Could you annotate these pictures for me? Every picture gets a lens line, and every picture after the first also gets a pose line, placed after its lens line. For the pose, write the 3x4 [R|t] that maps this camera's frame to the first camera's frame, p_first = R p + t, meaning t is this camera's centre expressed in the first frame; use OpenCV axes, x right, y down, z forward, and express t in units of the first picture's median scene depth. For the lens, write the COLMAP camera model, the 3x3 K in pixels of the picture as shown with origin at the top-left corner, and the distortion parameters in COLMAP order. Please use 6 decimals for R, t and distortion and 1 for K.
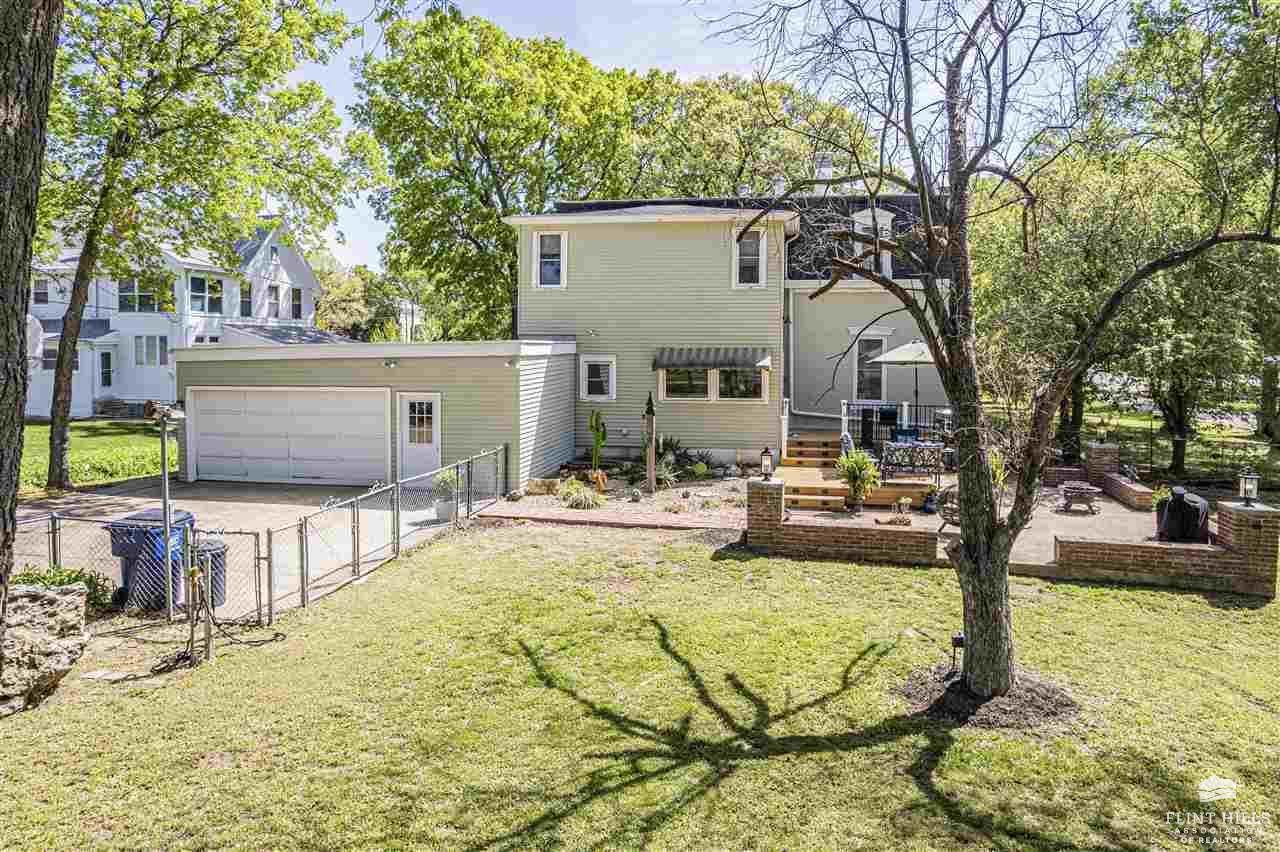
lens RADIAL K [[876.4, 0, 638.4], [0, 876.4, 341.2], [0, 0, 1]] dist [-0.034706, 0.005099]
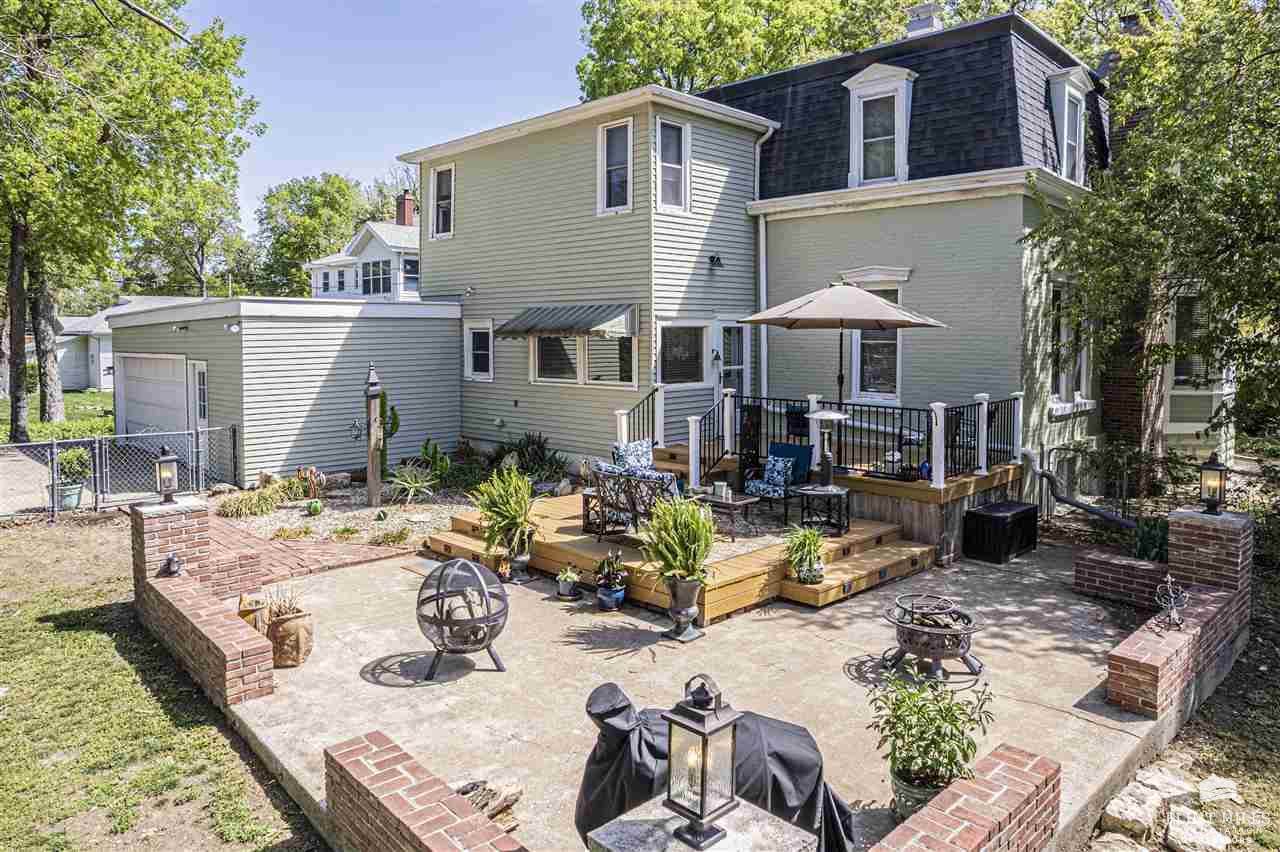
lens RADIAL K [[876.4, 0, 638.4], [0, 876.4, 341.2], [0, 0, 1]] dist [-0.034706, 0.005099]
pose [[0.820033, -0.001647, -0.572315, 0.519182], [0.006443, 0.999959, 0.006353, 0.031604], [0.572281, -0.008897, 0.820010, 0.471334]]
